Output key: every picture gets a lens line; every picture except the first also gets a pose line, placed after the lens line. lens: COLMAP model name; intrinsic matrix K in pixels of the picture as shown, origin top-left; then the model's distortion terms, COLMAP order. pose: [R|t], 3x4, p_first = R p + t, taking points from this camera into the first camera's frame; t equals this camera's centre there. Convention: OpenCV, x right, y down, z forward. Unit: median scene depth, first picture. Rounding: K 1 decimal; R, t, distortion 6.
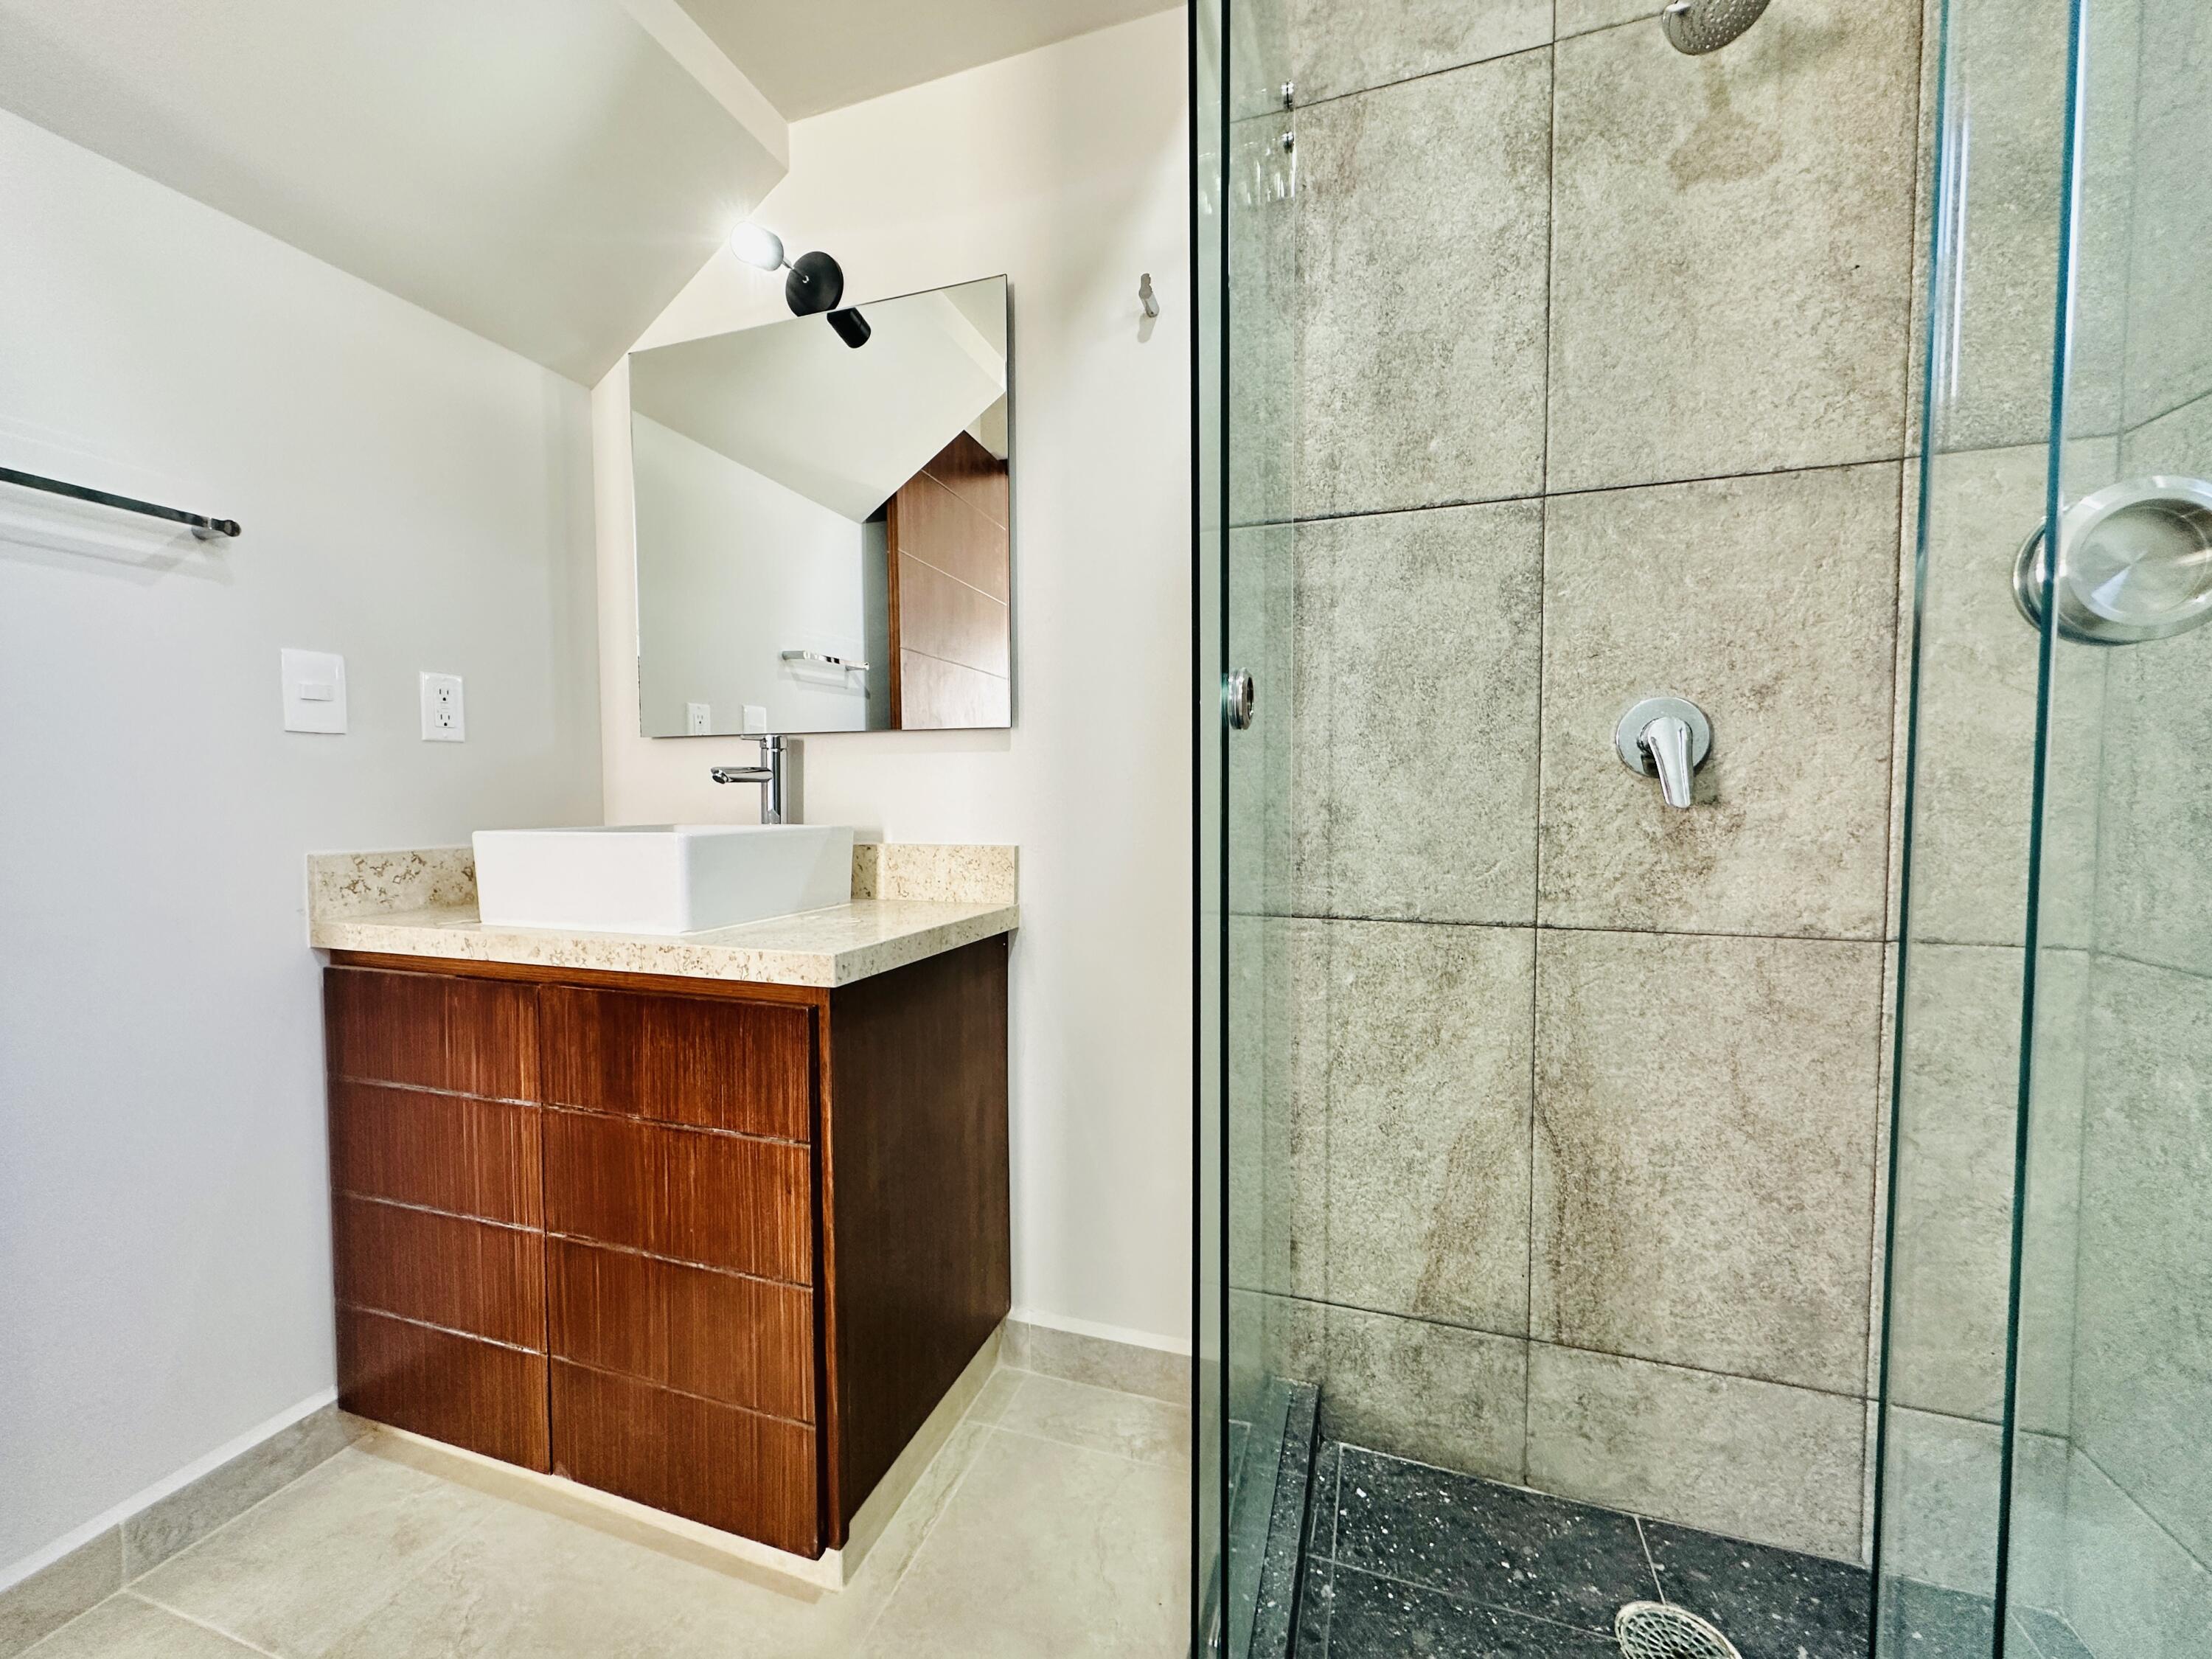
lens RADIAL K [[881.5, 0, 1103.2], [0, 881.5, 832.8], [0, 0, 1]] dist [-0.004290, 0.000711]
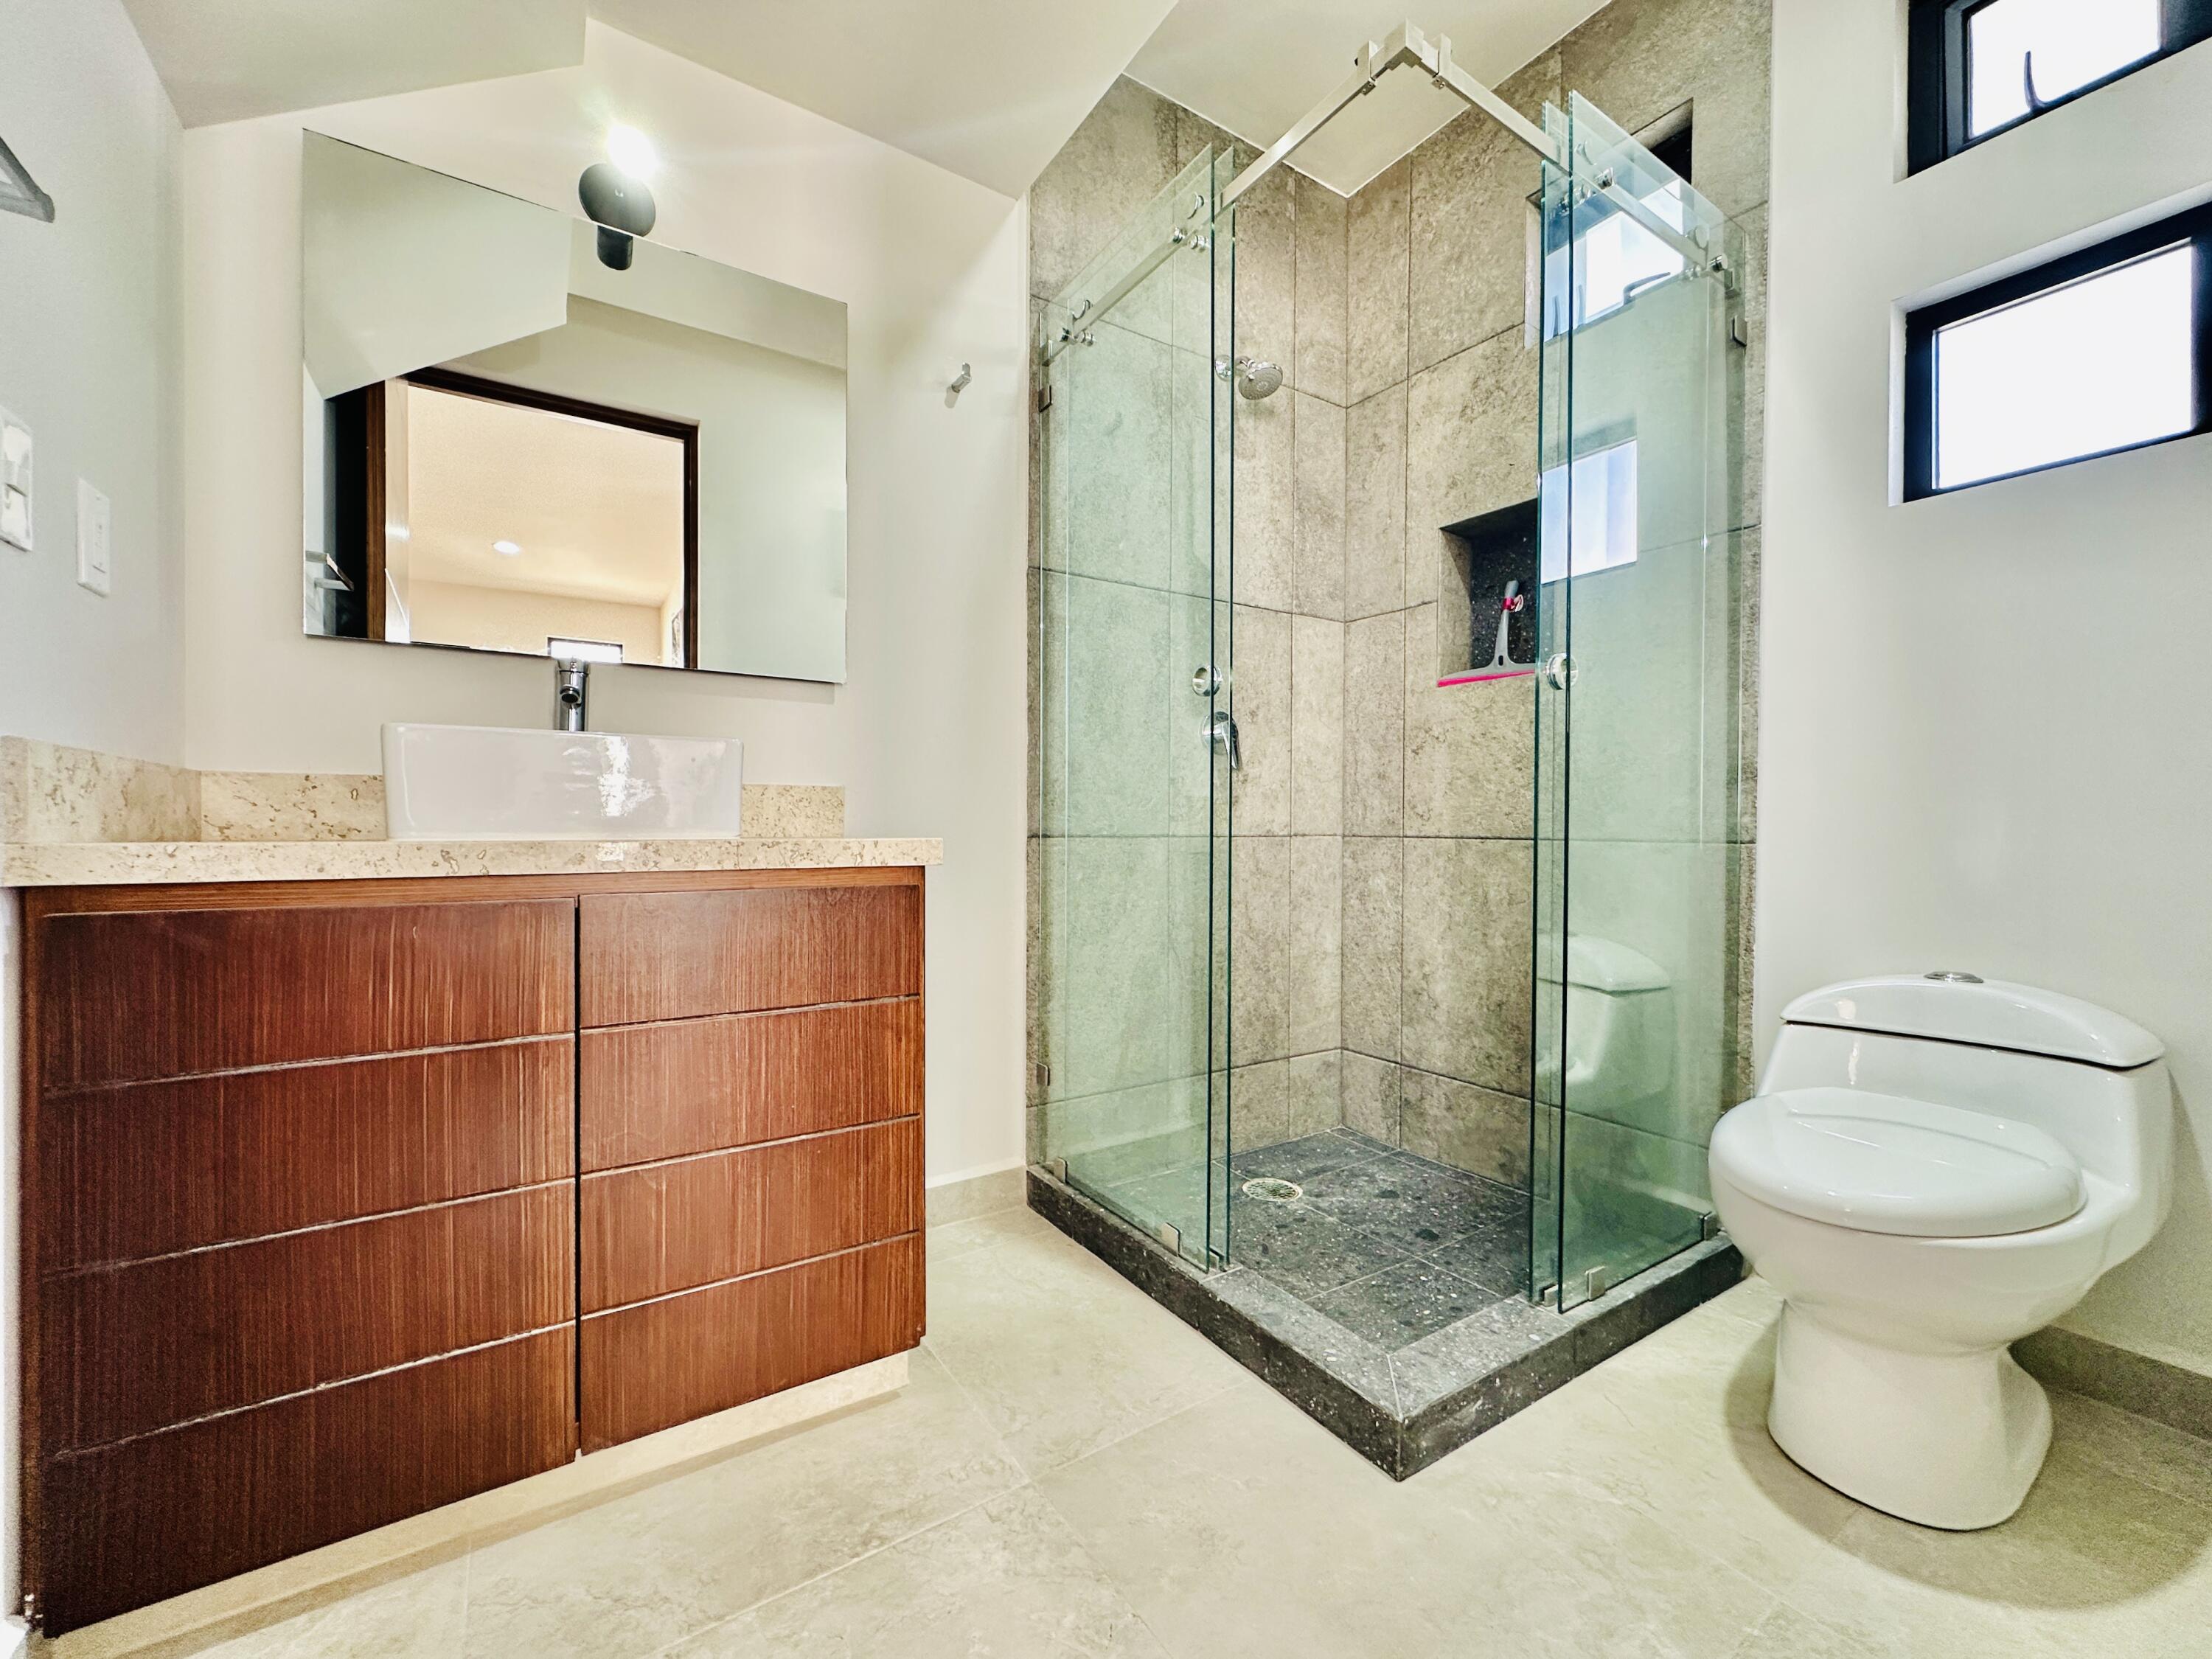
lens RADIAL K [[881.5, 0, 1102.8], [0, 881.5, 831.1], [0, 0, 1]] dist [-0.004290, 0.000711]
pose [[0.624293, 0.000918, 0.781190, -0.948090], [0.028965, 0.999285, -0.024321, 0.134394], [-0.780653, 0.037811, 0.623820, 0.016726]]
